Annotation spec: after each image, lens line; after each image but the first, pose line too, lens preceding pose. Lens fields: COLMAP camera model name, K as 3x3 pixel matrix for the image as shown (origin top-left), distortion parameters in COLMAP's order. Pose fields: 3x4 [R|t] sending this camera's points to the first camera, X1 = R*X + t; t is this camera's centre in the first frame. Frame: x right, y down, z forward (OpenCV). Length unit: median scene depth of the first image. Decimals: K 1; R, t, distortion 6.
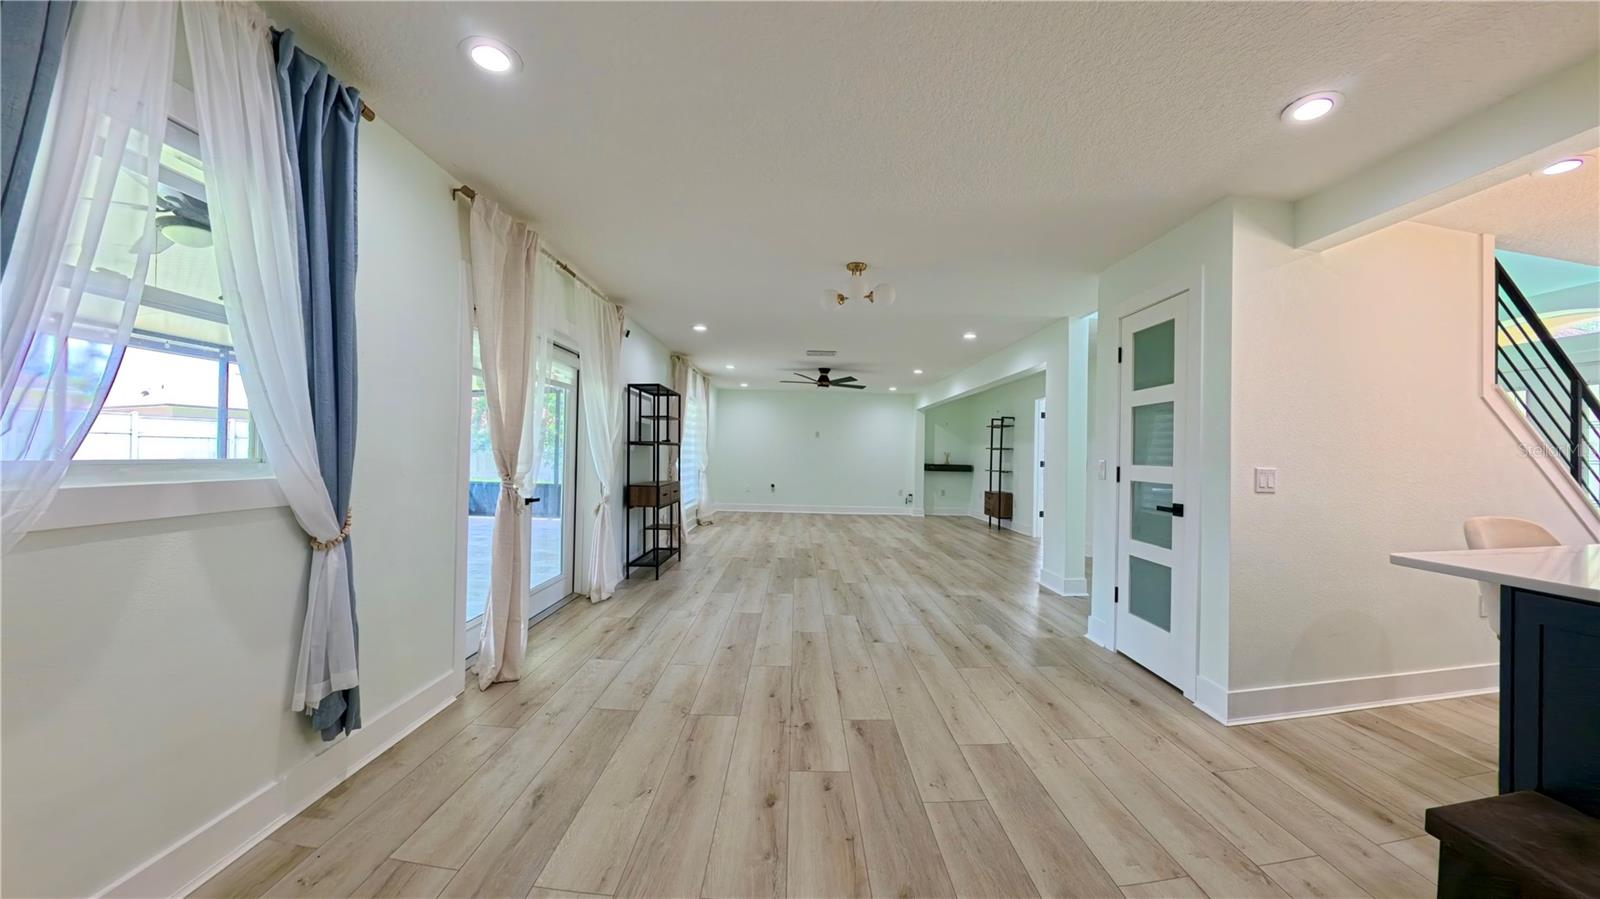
lens RADIAL K [[597.9, 0, 795.6], [0, 597.9, 446.8], [0, 0, 1]] dist [-0.000482, 0.000019]
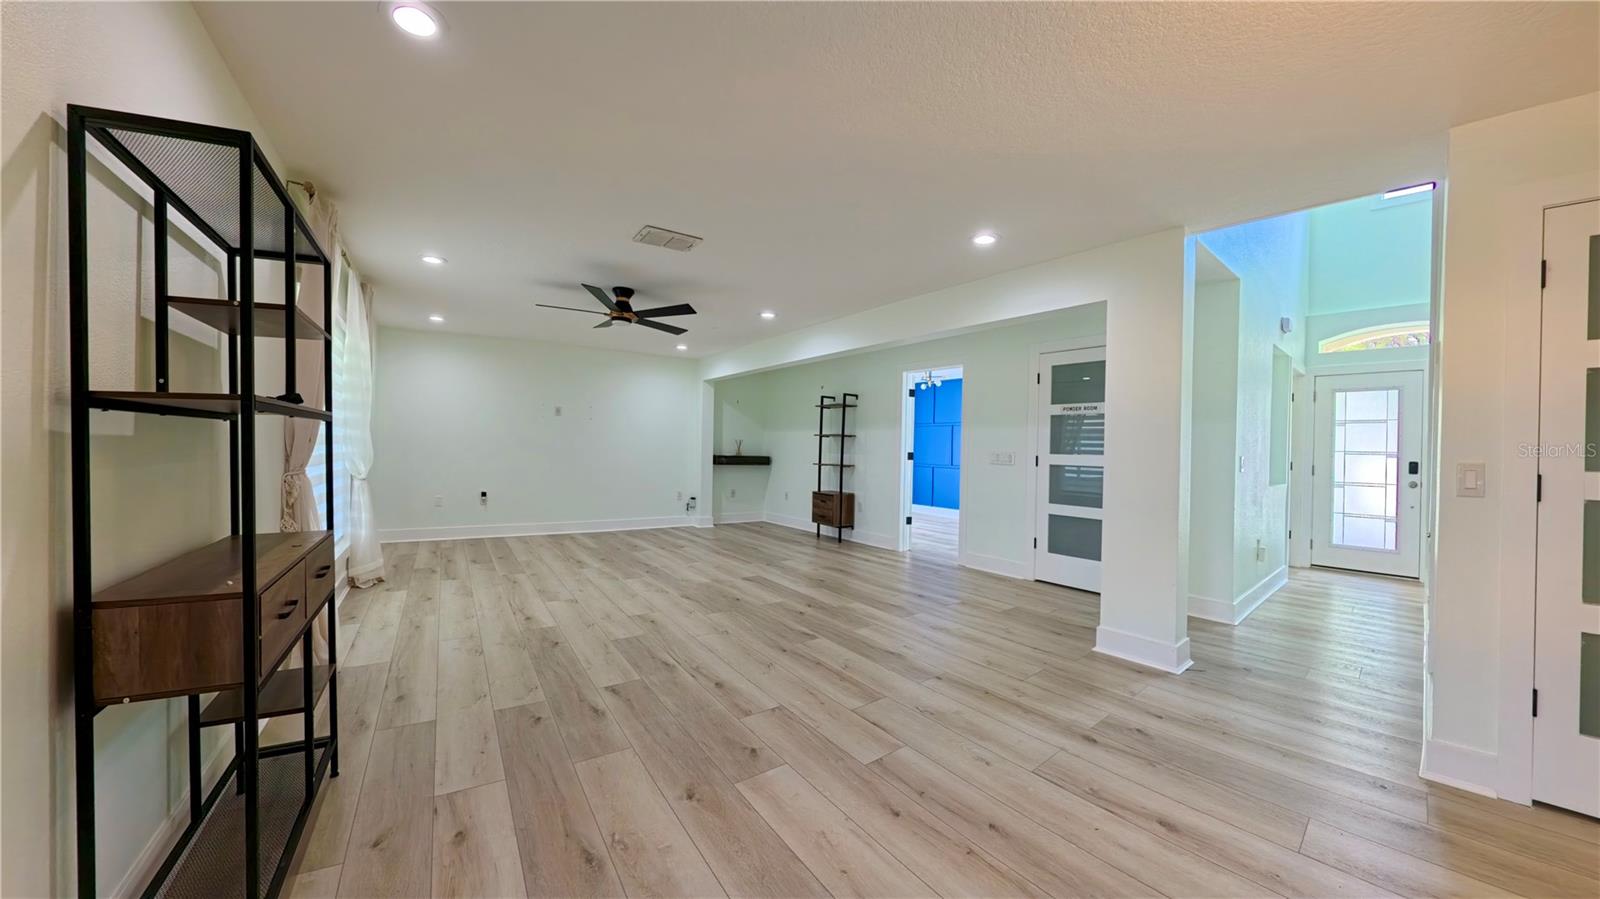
lens RADIAL K [[597.9, 0, 795.6], [0, 597.9, 446.8], [0, 0, 1]] dist [-0.000482, 0.000019]
pose [[0.855720, -0.001214, 0.517437, -0.096166], [-0.008533, 0.999828, 0.016457, 0.005449], [-0.517368, -0.018498, 0.855563, 0.378160]]
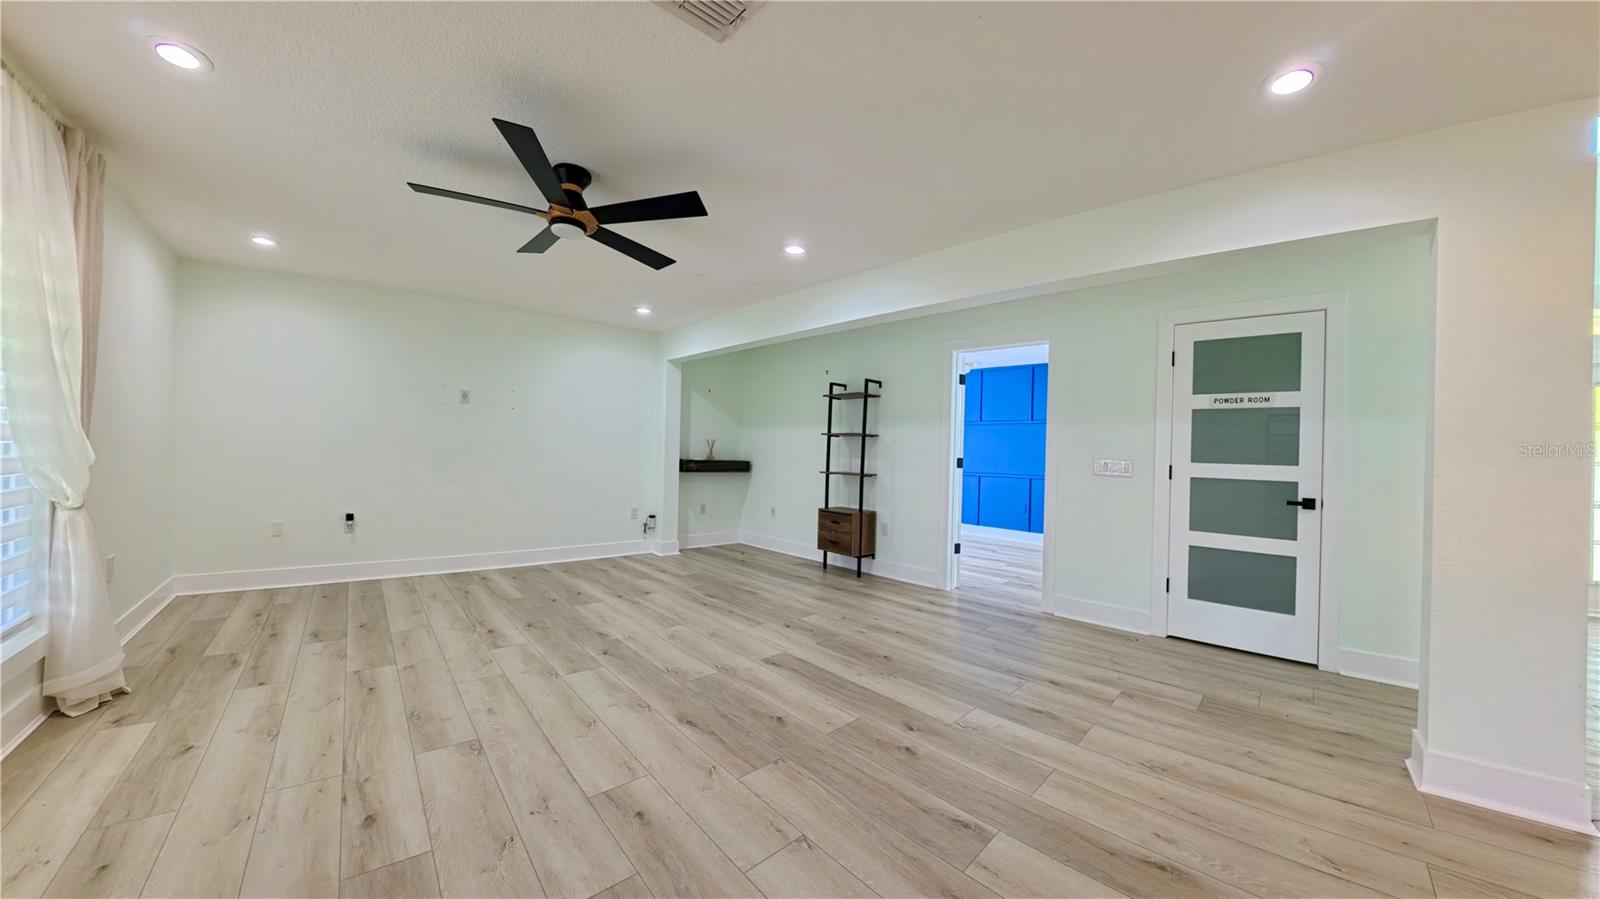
lens RADIAL K [[605.6, 0, 824.2], [0, 605.6, 446.4], [0, 0, 1]] dist [-0.051482, 0.000380]
pose [[0.769374, 0.004574, 0.638782, -0.052233], [-0.015768, 0.999806, 0.011833, 0.007752], [-0.638604, -0.019177, 0.769296, 0.570108]]
